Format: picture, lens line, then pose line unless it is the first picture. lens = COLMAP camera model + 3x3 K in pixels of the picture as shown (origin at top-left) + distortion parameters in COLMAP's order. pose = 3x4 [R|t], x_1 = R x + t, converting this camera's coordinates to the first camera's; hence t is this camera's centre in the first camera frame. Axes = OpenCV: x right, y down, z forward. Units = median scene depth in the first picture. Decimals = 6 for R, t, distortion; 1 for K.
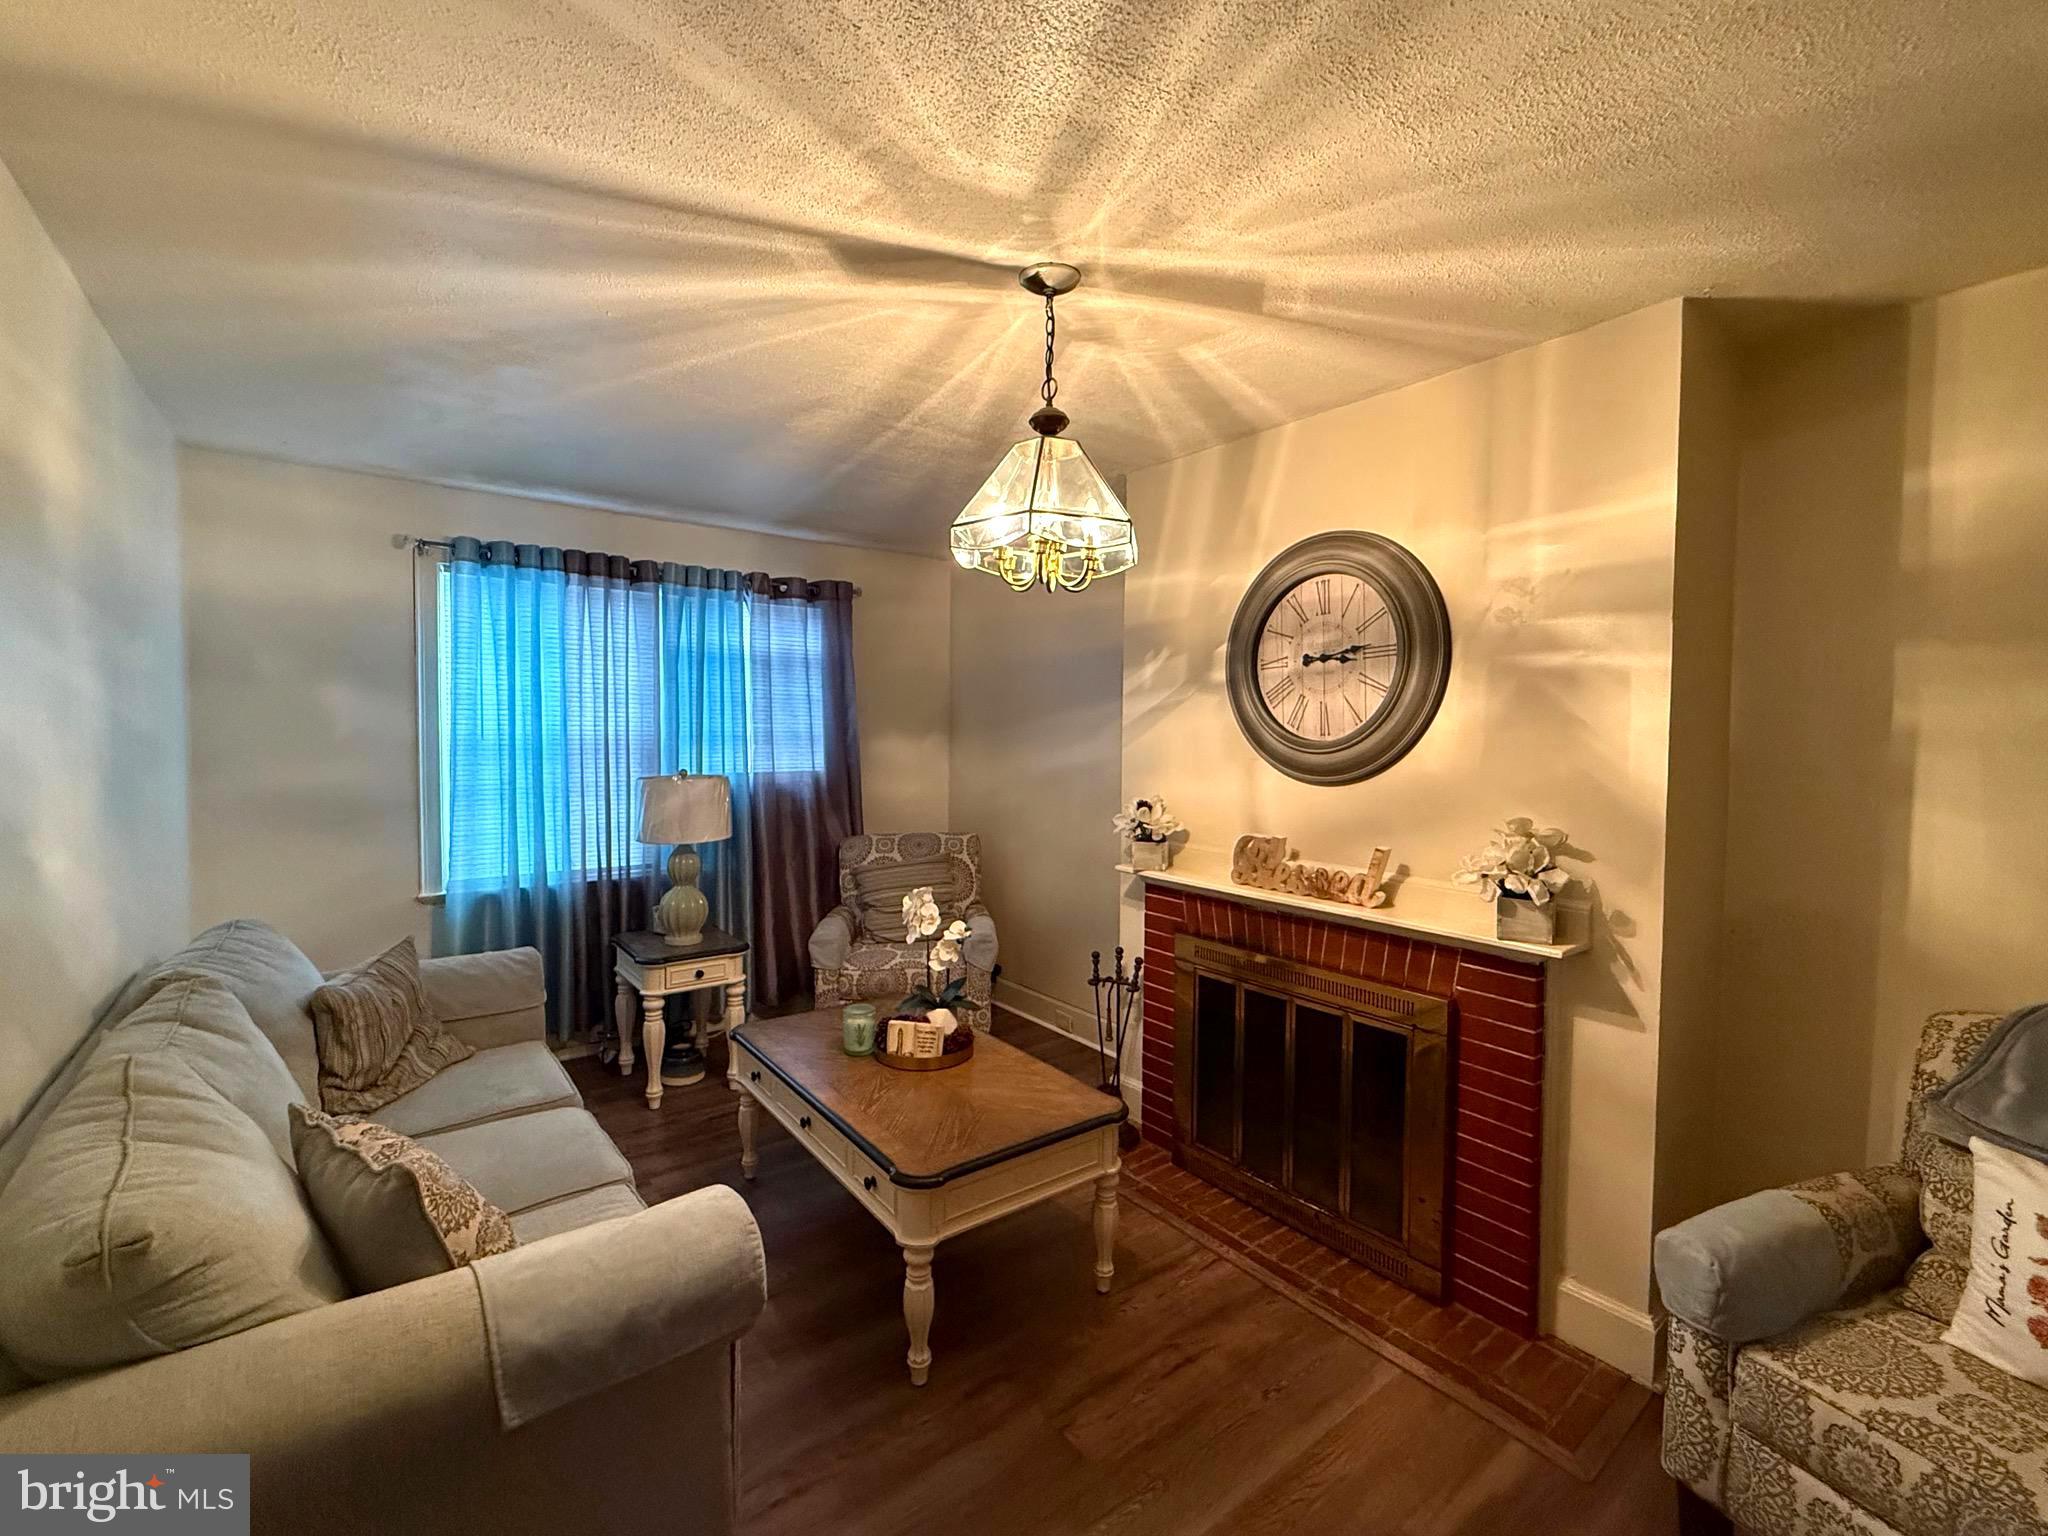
lens RADIAL K [[879.0, 0, 1025.9], [0, 879.0, 763.4], [0, 0, 1]] dist [0.000848, -0.000360]
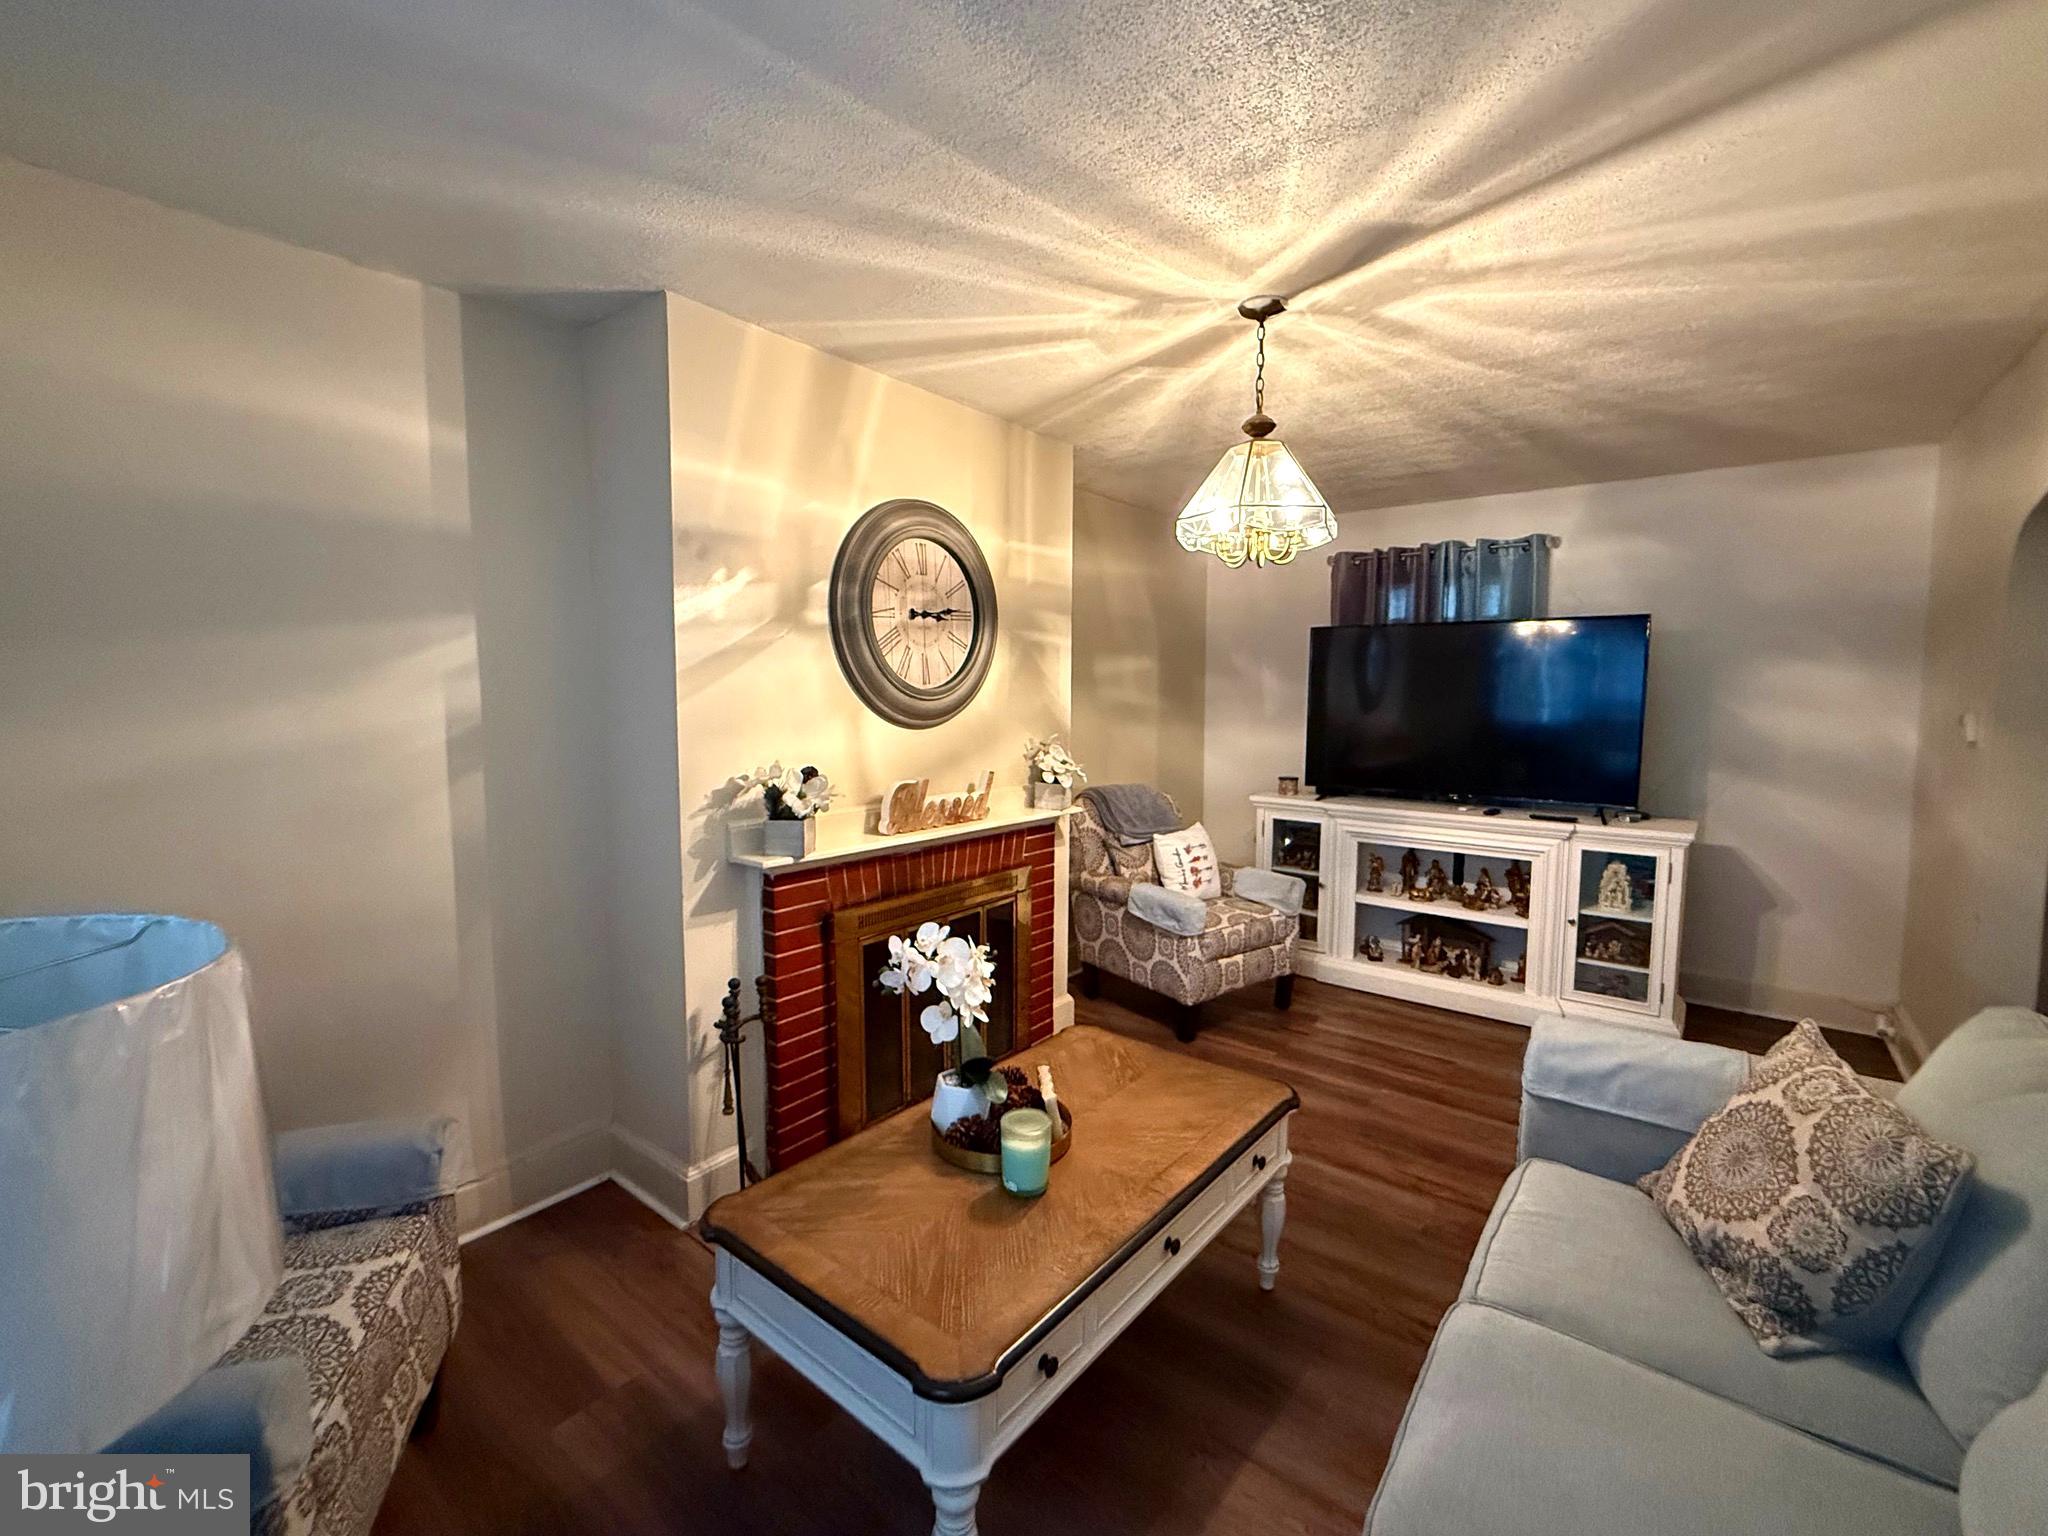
lens RADIAL K [[879.0, 0, 1025.9], [0, 879.0, 763.4], [0, 0, 1]] dist [0.000848, -0.000360]
pose [[-0.244542, -0.089281, 0.965520, -0.806332], [0.031115, 0.994517, 0.099843, -0.040130], [-0.969139, 0.054458, -0.240423, 1.182874]]
